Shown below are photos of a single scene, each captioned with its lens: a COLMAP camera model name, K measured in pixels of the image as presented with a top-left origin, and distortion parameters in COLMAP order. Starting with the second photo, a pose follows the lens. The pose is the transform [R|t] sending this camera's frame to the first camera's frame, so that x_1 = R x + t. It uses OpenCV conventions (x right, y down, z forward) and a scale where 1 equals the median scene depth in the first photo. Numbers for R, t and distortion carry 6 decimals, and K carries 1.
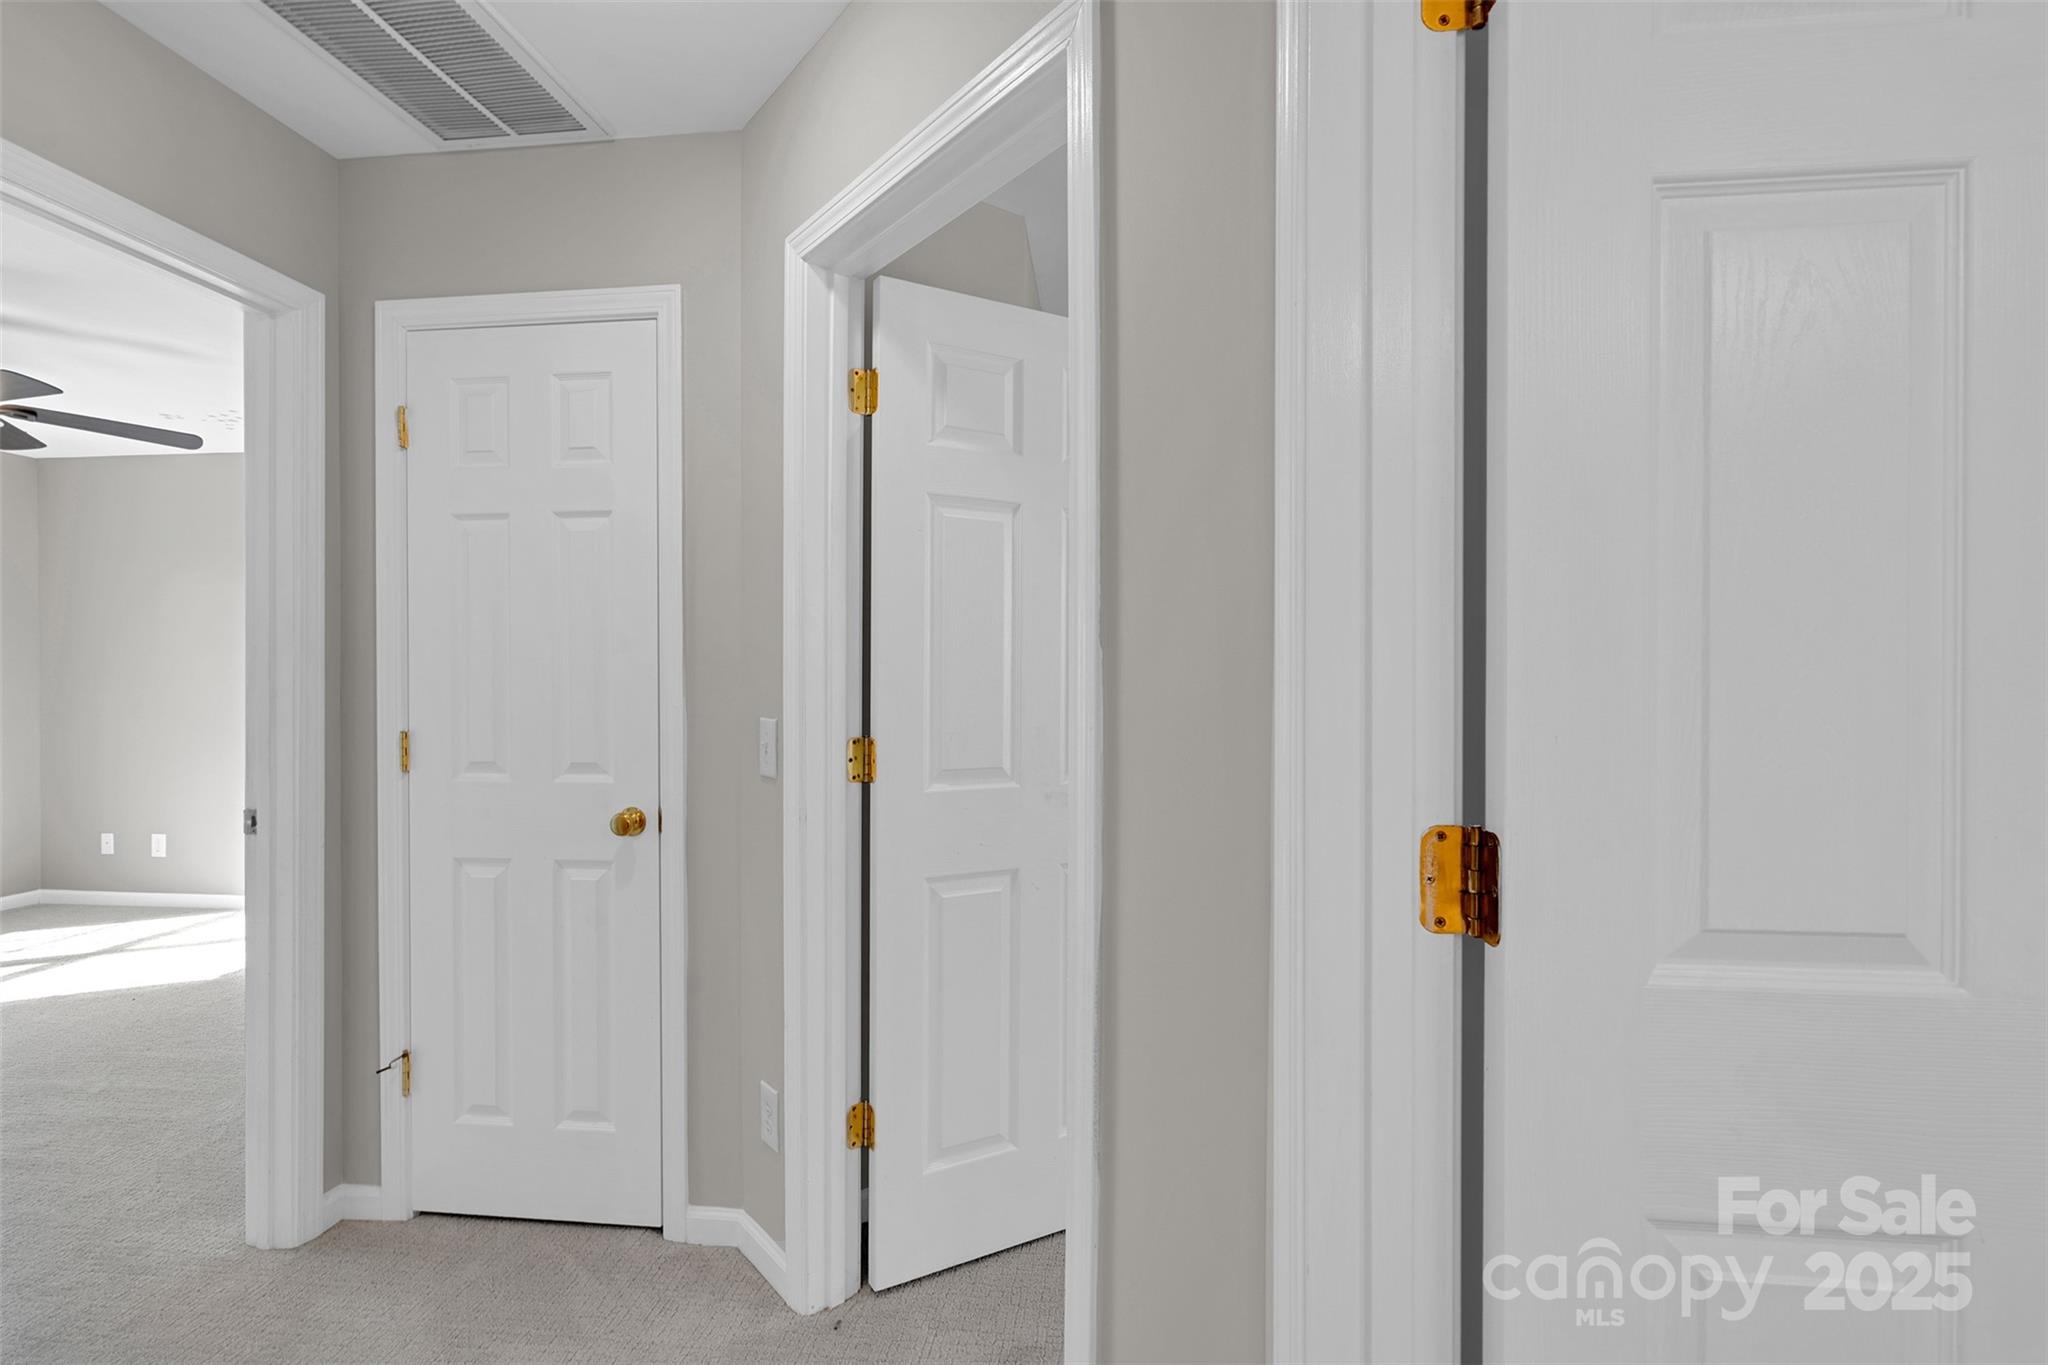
lens RADIAL K [[929.4, 0, 1023.7], [0, 929.4, 694.0], [0, 0, 1]] dist [-0.001796, 0.000037]
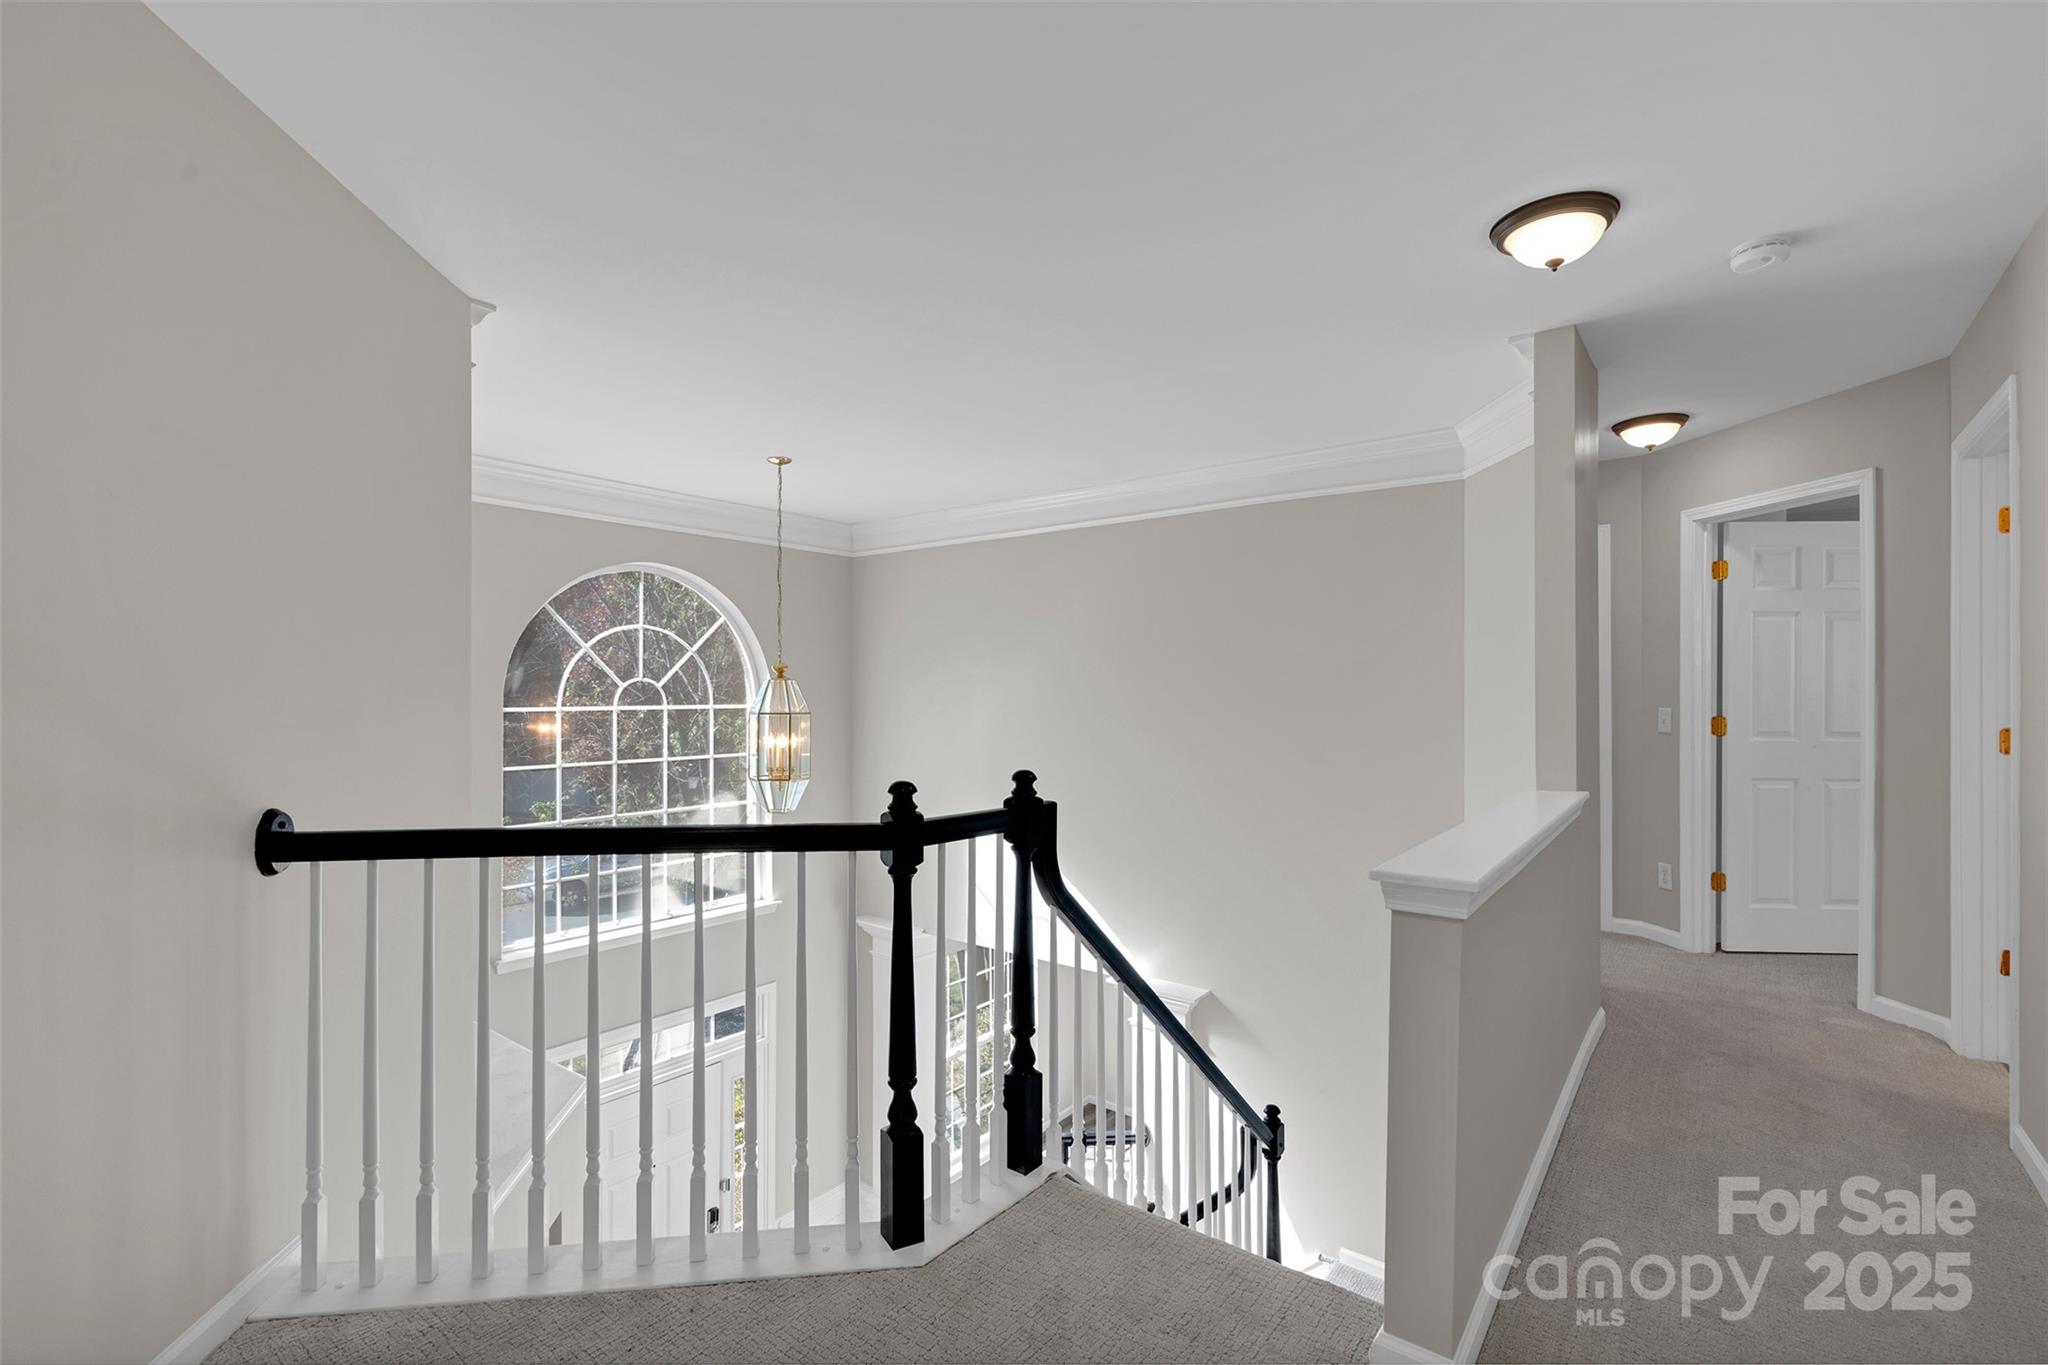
lens RADIAL K [[929.4, 0, 1016.0], [0, 929.4, 688.1], [0, 0, 1]] dist [-0.001796, 0.000037]
pose [[0.851552, -0.000490, -0.524269, -0.454758], [-0.002224, 0.999987, -0.004546, -0.011242], [0.524265, 0.005037, 0.851540, -1.939785]]
